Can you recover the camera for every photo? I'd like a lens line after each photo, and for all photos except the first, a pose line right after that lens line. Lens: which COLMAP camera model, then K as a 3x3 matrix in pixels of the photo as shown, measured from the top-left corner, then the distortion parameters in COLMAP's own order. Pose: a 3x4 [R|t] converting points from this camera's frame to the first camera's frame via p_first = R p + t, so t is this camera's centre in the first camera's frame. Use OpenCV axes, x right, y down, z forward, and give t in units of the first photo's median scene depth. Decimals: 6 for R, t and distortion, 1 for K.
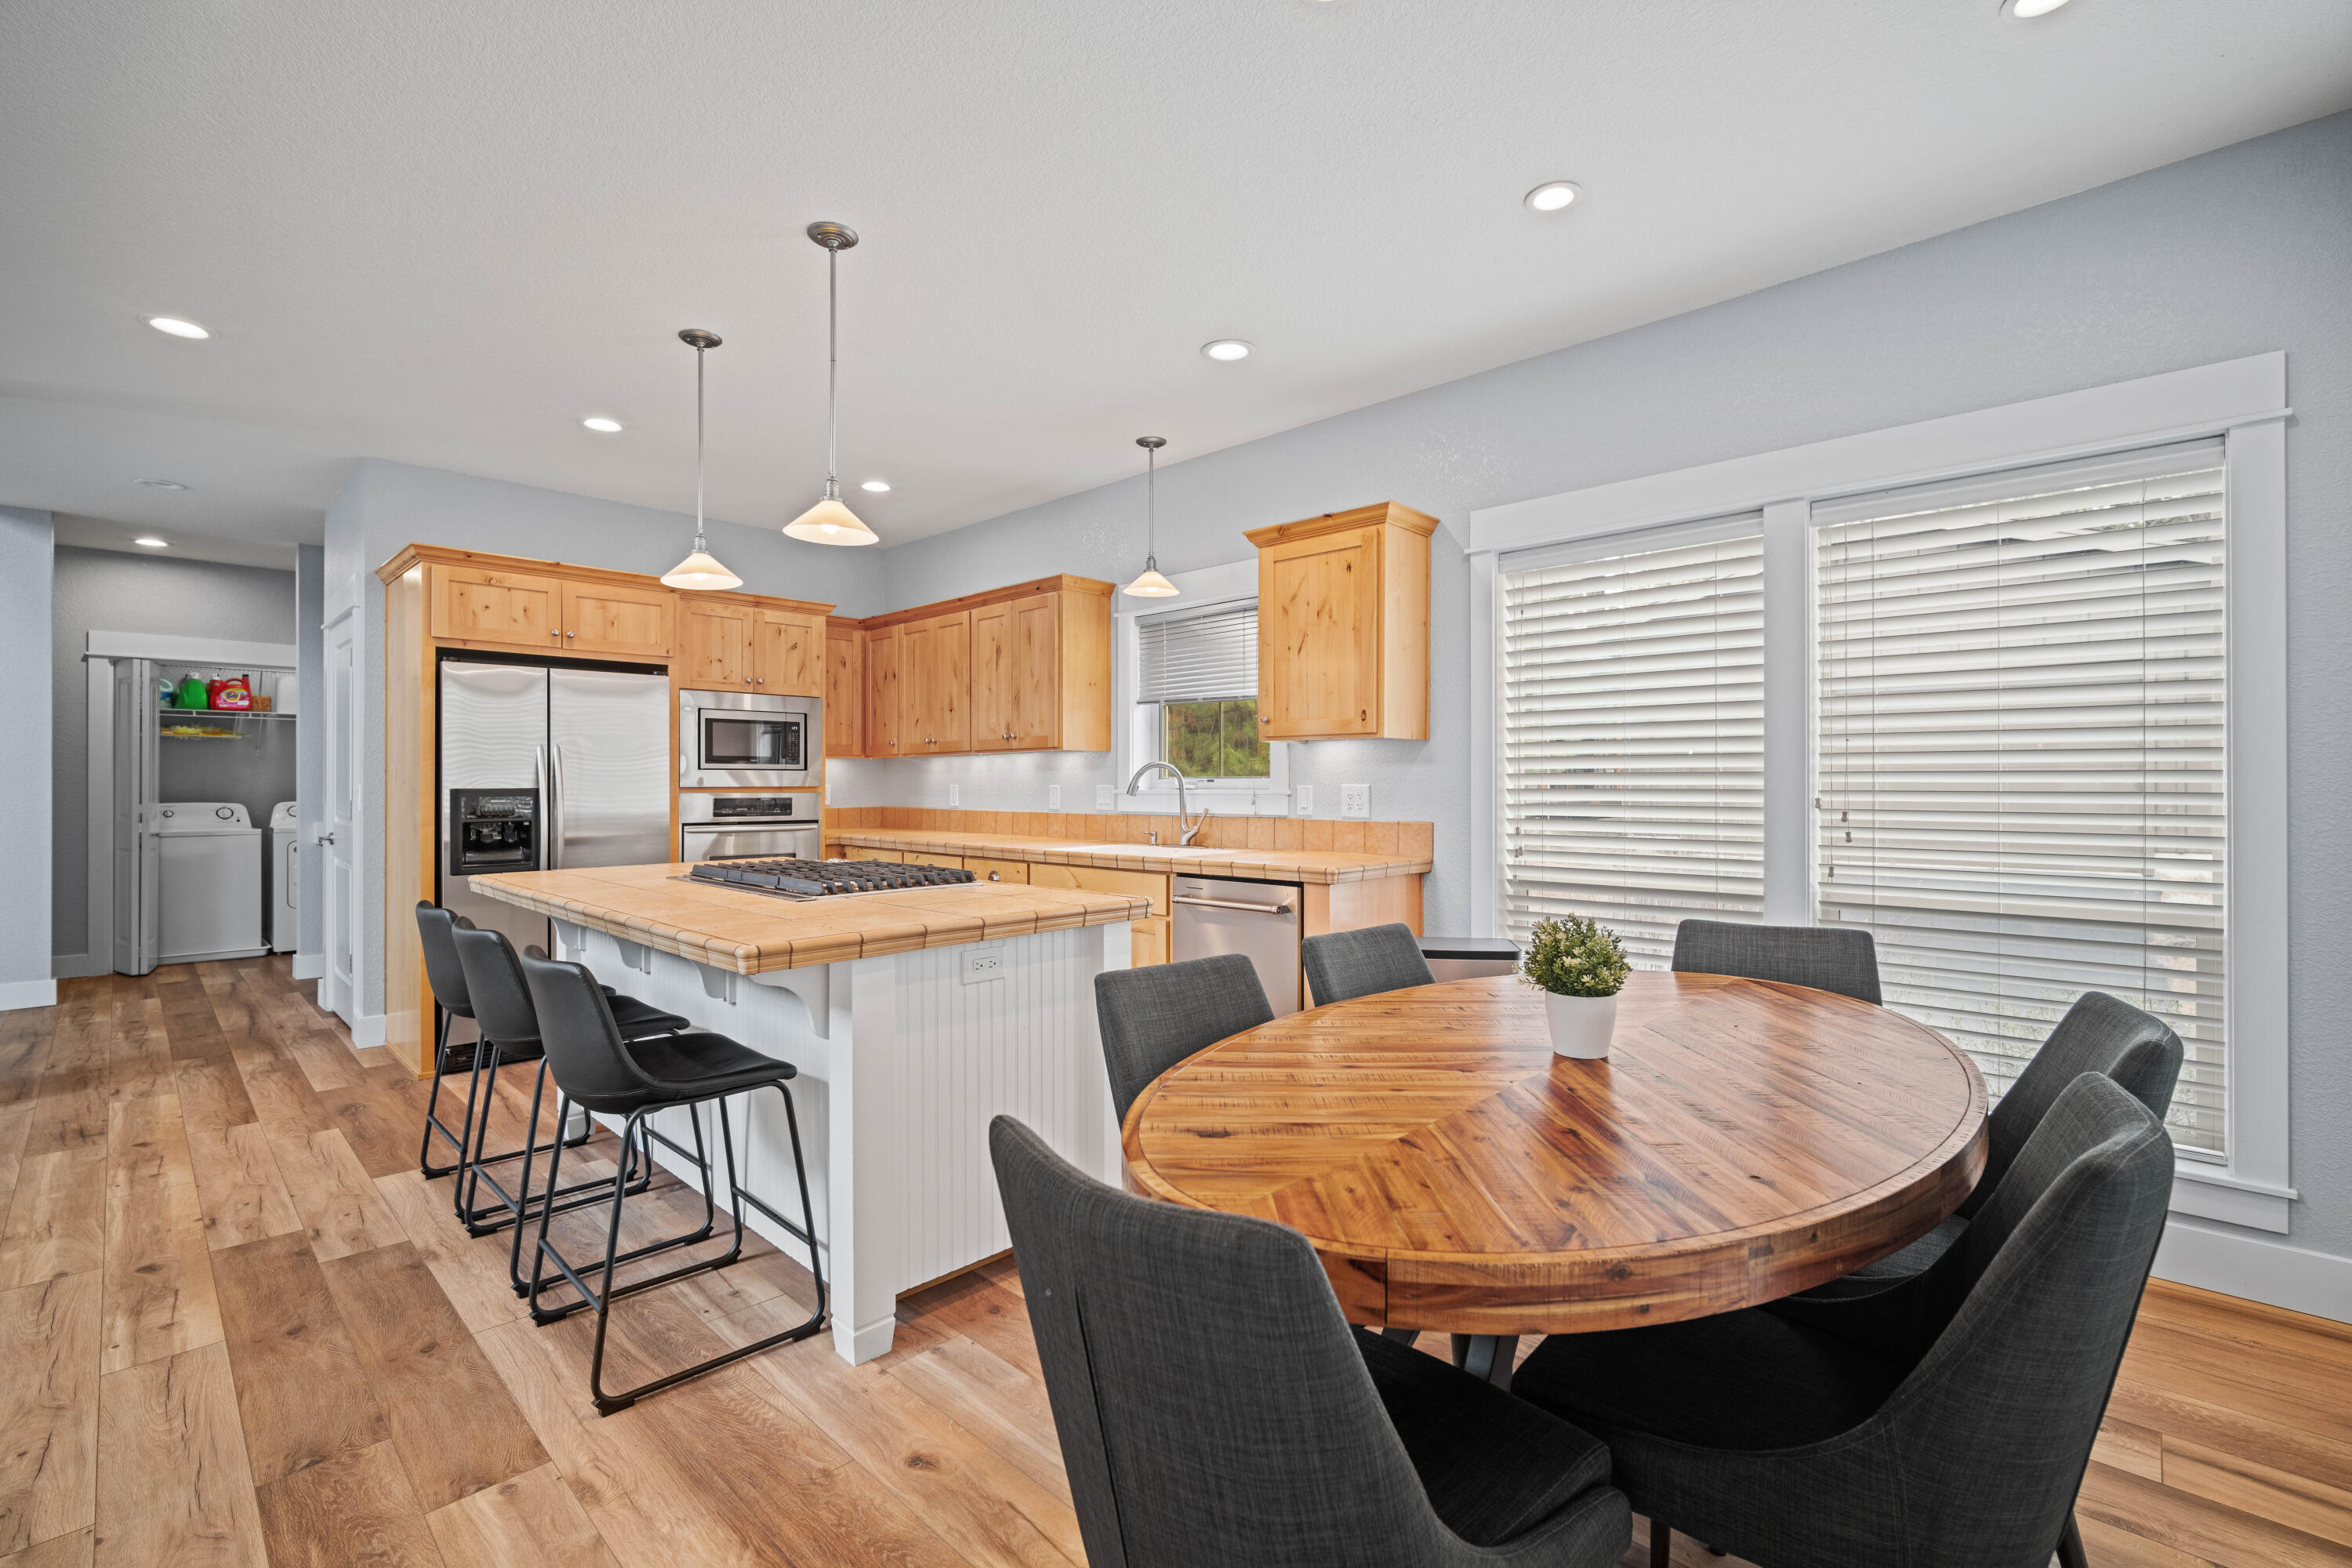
lens RADIAL K [[1025.6, 0, 1170.5], [0, 1025.6, 781.1], [0, 0, 1]] dist [-0.017046, 0.003891]
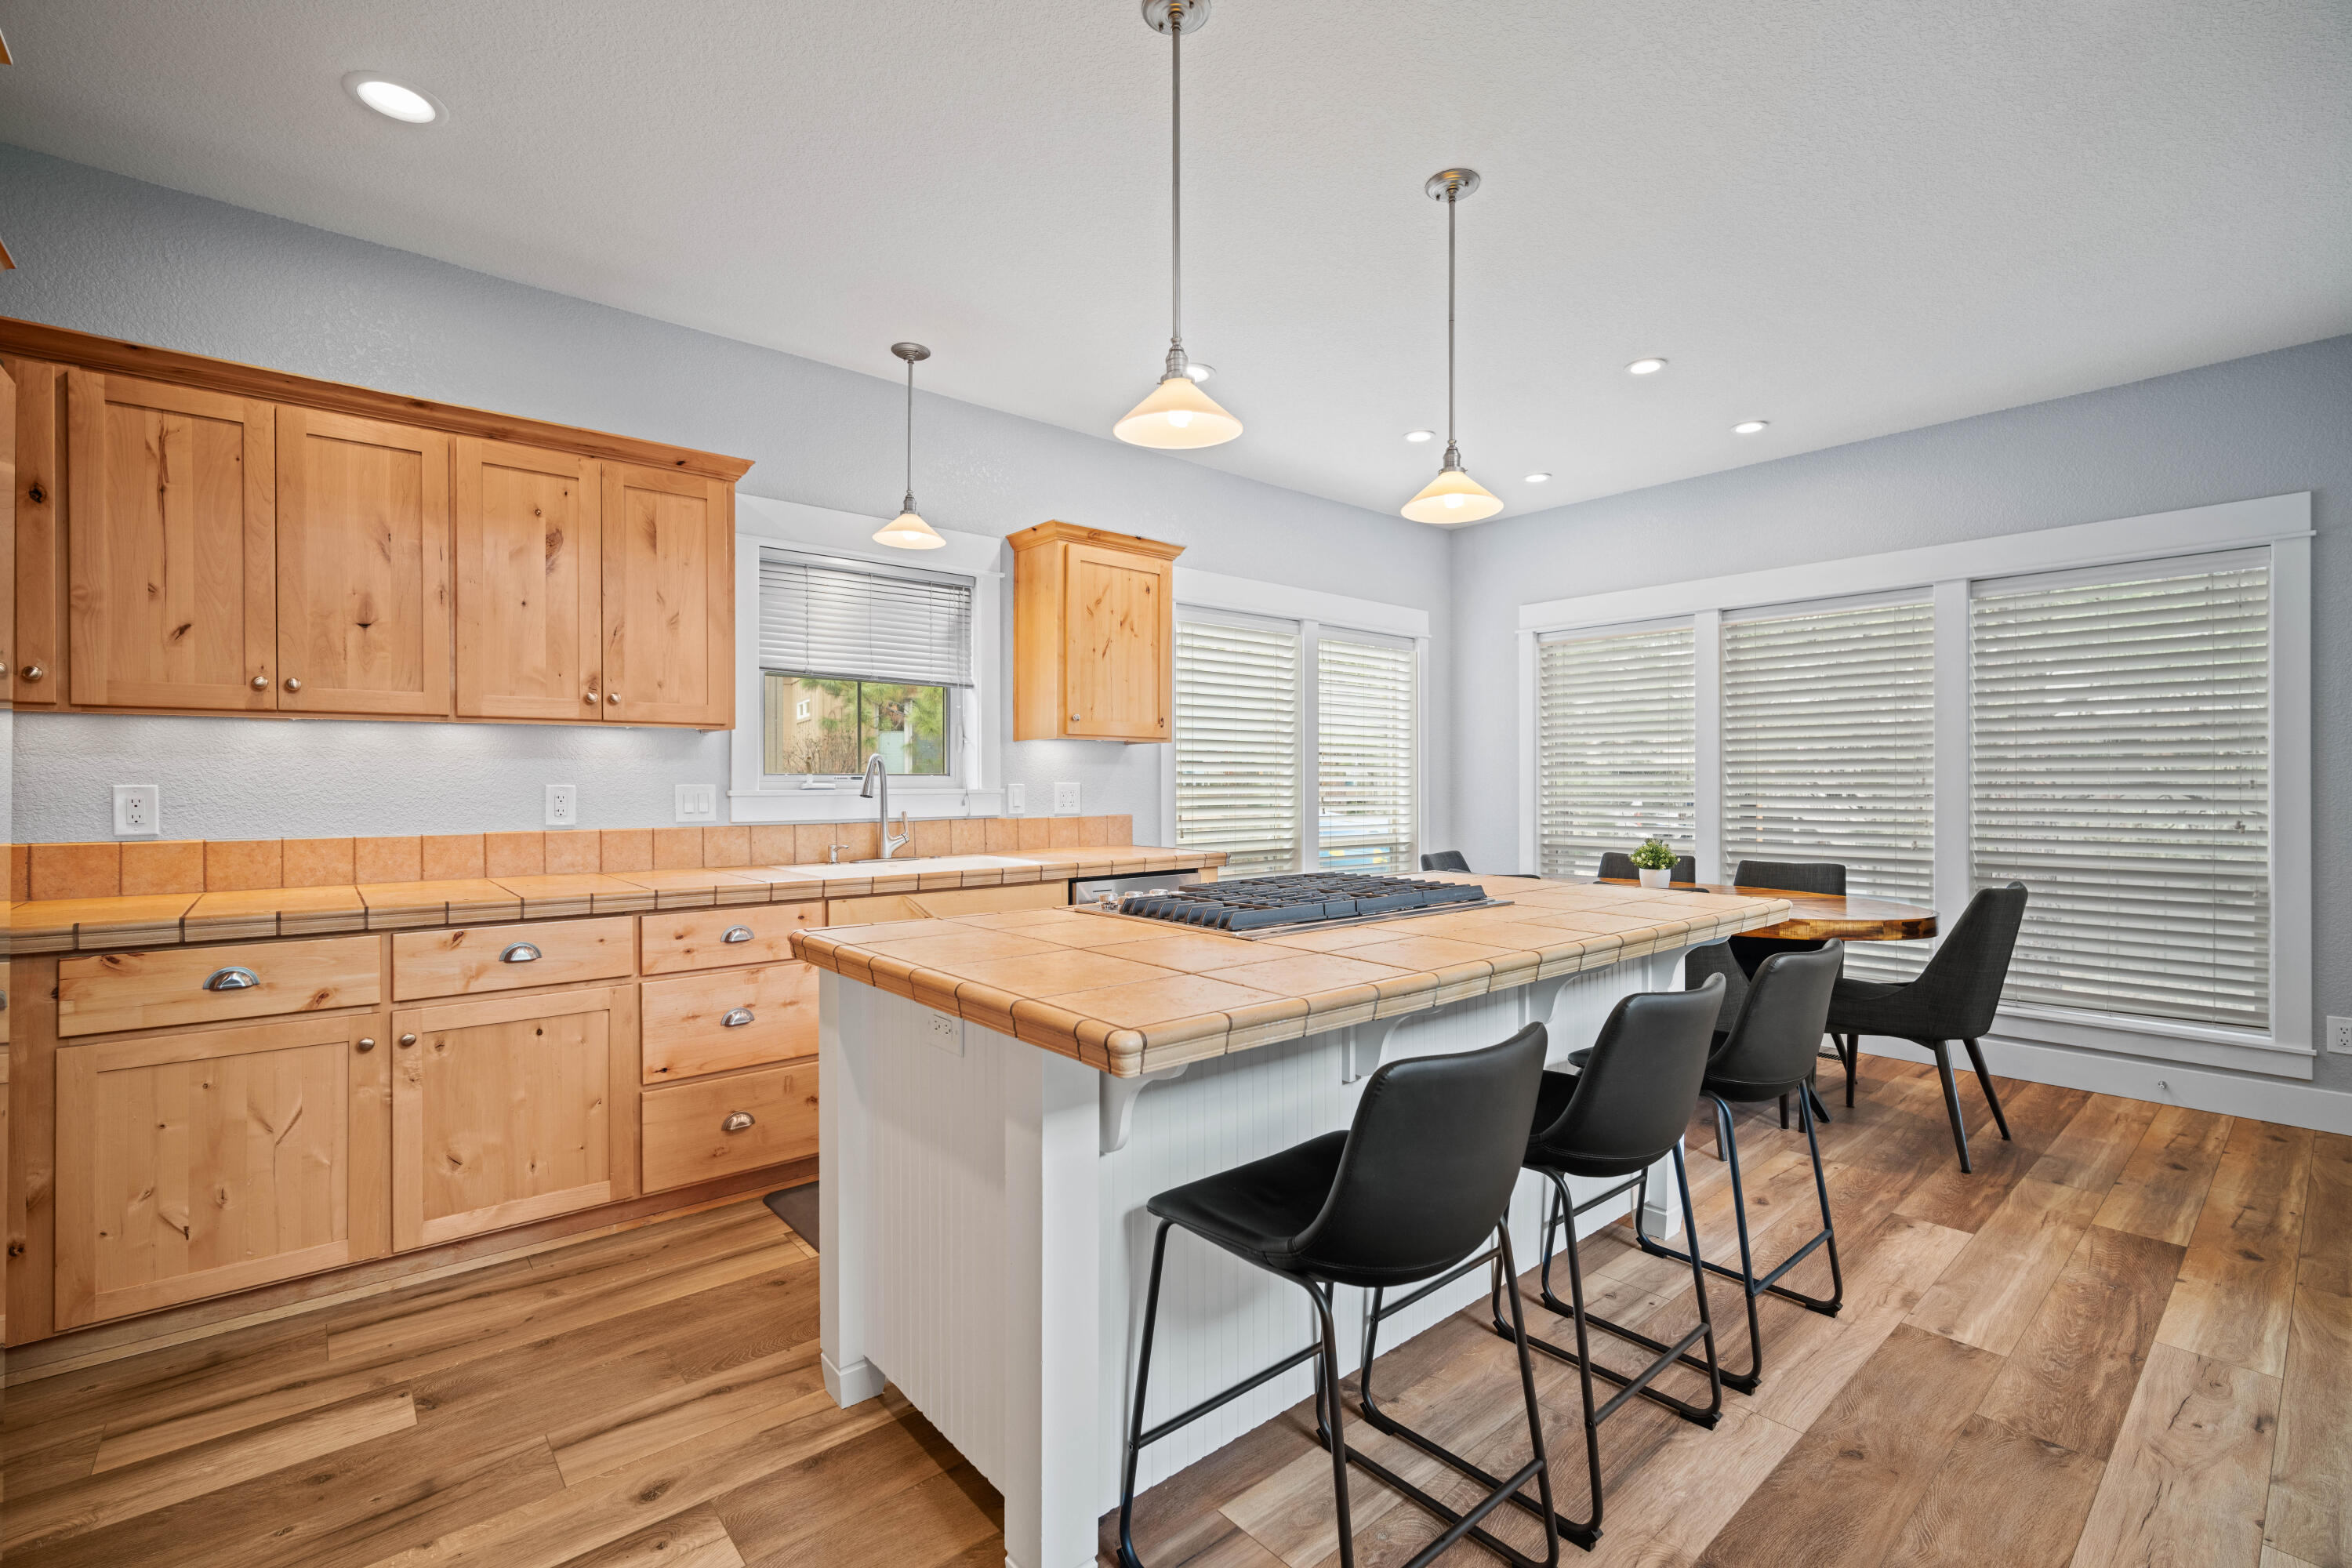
lens RADIAL K [[1025.6, 0, 1177.6], [0, 1025.6, 780.5], [0, 0, 1]] dist [-0.017046, 0.003891]
pose [[0.094539, 0.003705, 0.995514, -0.699045], [-0.000587, 0.999993, -0.003666, 0.003919], [-0.995521, -0.000238, 0.094540, 0.638003]]
